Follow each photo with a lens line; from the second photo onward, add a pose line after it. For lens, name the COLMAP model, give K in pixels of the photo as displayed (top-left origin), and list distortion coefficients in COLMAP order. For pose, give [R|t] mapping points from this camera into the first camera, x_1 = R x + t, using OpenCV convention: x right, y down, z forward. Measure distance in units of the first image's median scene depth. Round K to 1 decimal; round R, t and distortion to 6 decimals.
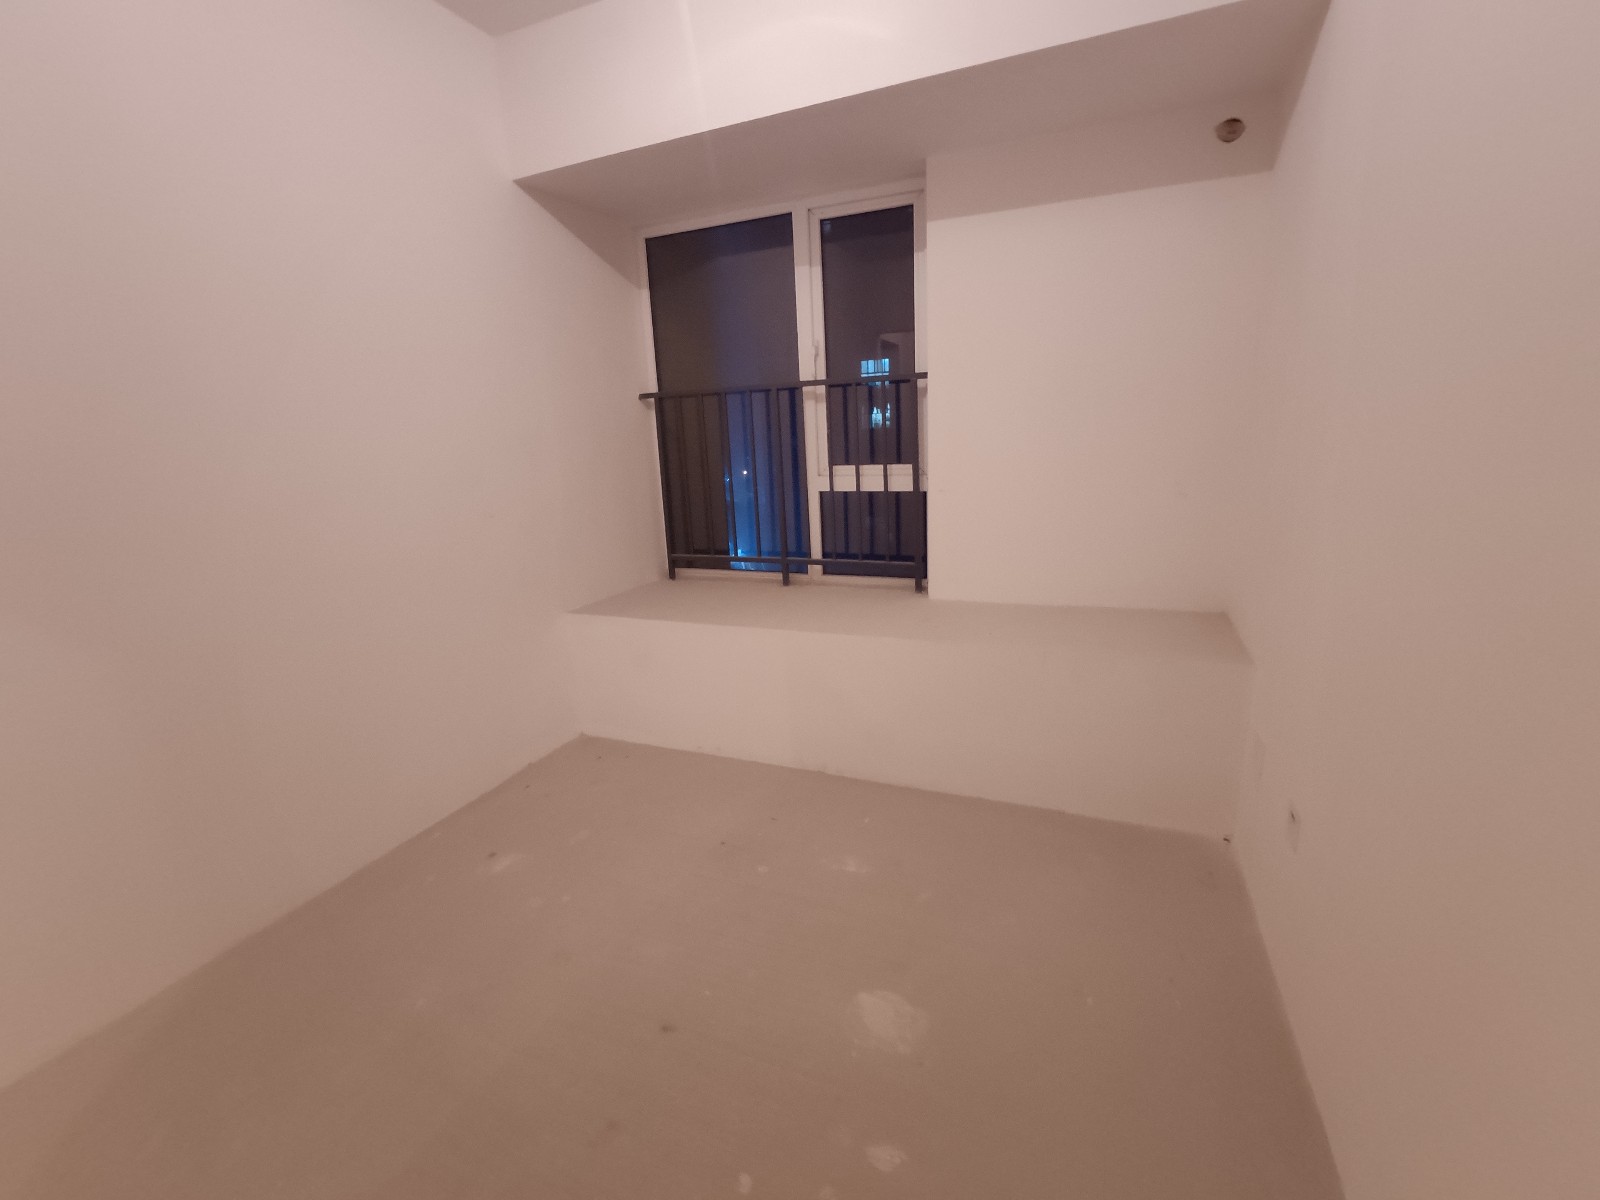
lens RADIAL K [[707.7, 0, 798.2], [0, 707.7, 591.8], [0, 0, 1]] dist [-0.038898, 0.028171]
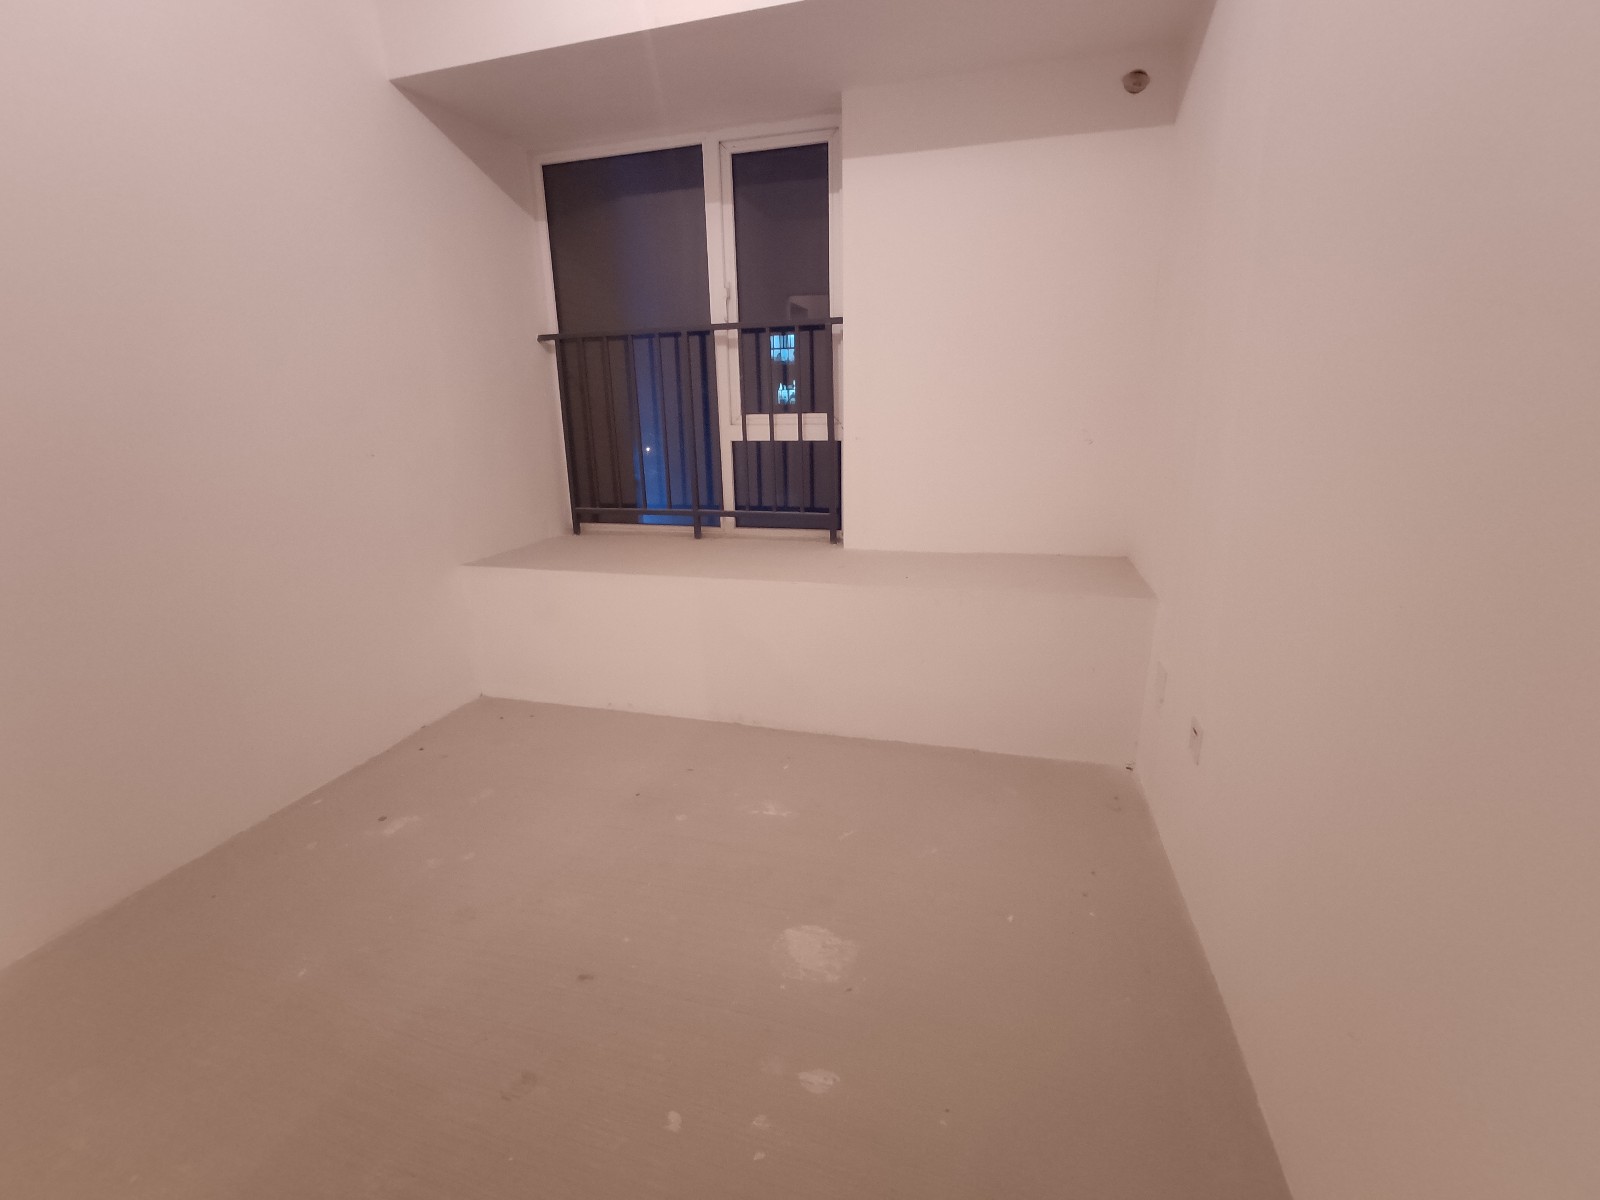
lens RADIAL K [[707.7, 0, 798.2], [0, 707.7, 591.8], [0, 0, 1]] dist [-0.038898, 0.028171]
pose [[0.991298, -0.010193, 0.131244, -0.009714], [0.005847, 0.999423, 0.033457, 0.034733], [-0.131509, -0.032398, 0.990785, 0.020114]]
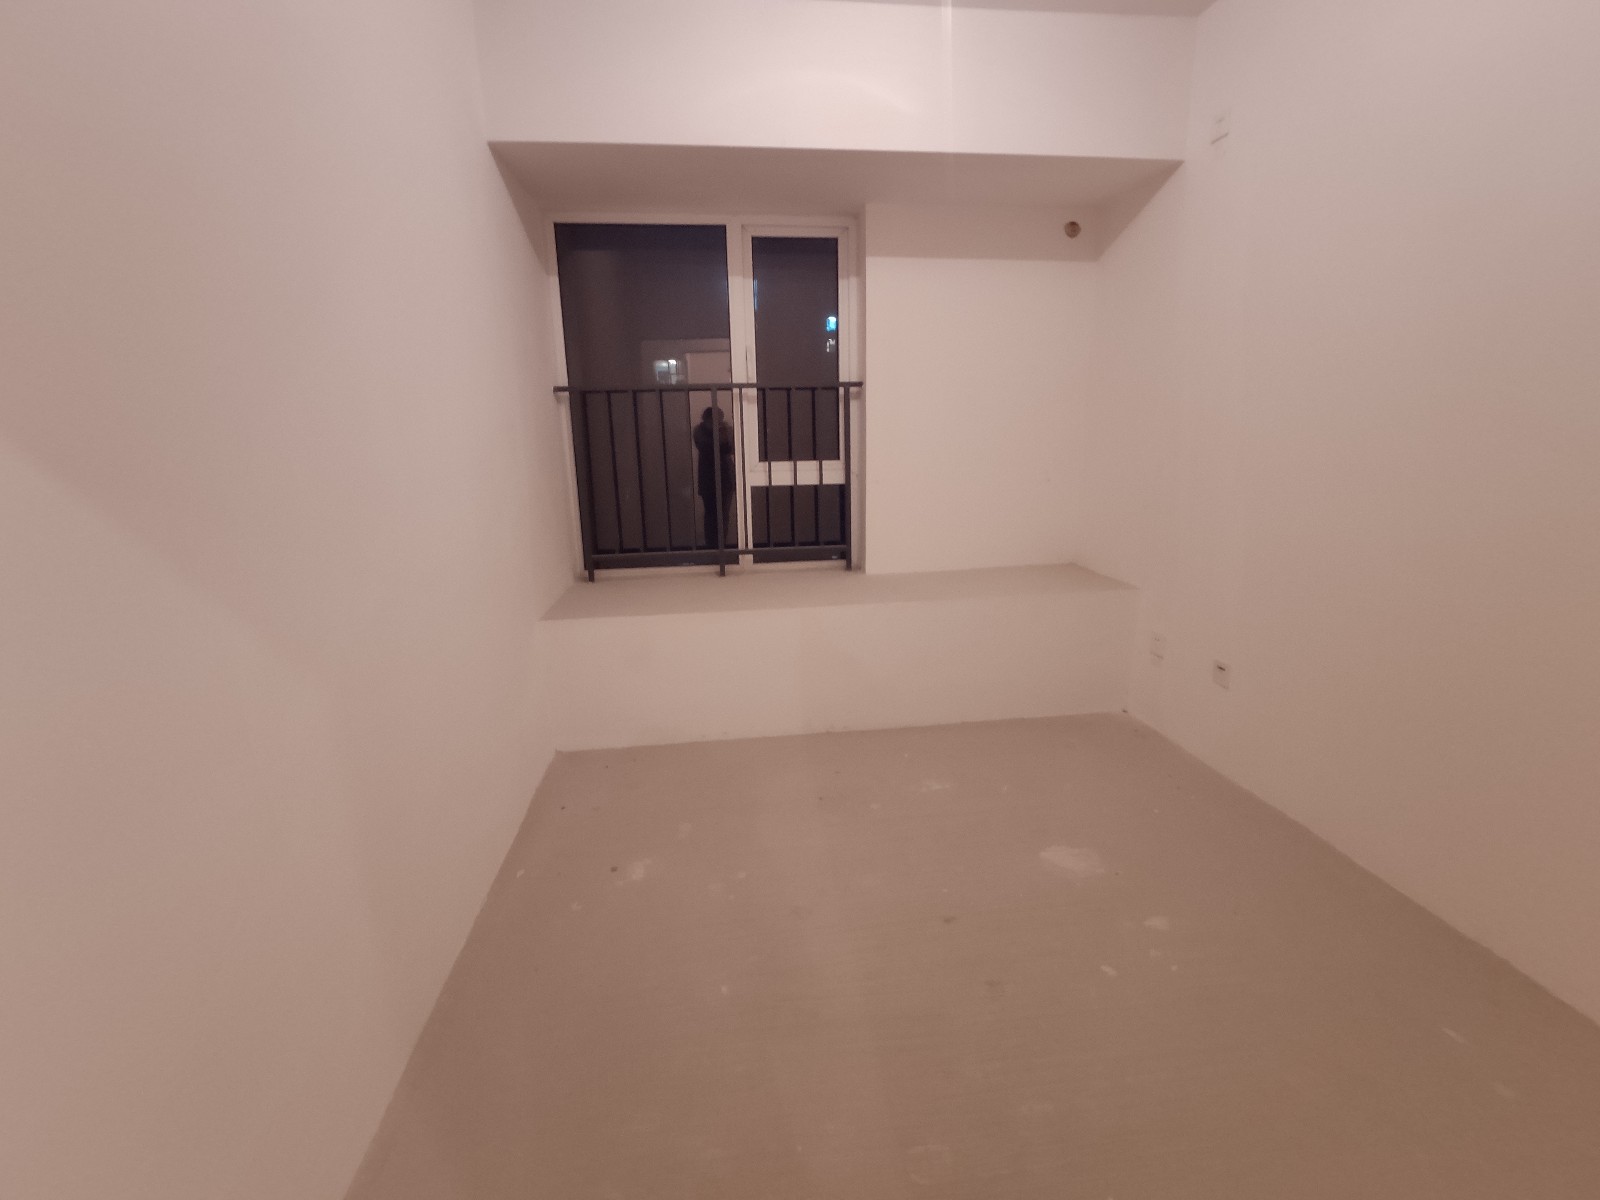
lens RADIAL K [[707.7, 0, 798.2], [0, 707.7, 591.8], [0, 0, 1]] dist [-0.038898, 0.028171]
pose [[0.858313, -0.090170, 0.505142, -0.489207], [0.098006, 0.995124, 0.011107, 0.014213], [-0.503680, 0.039974, 0.862965, 0.041367]]
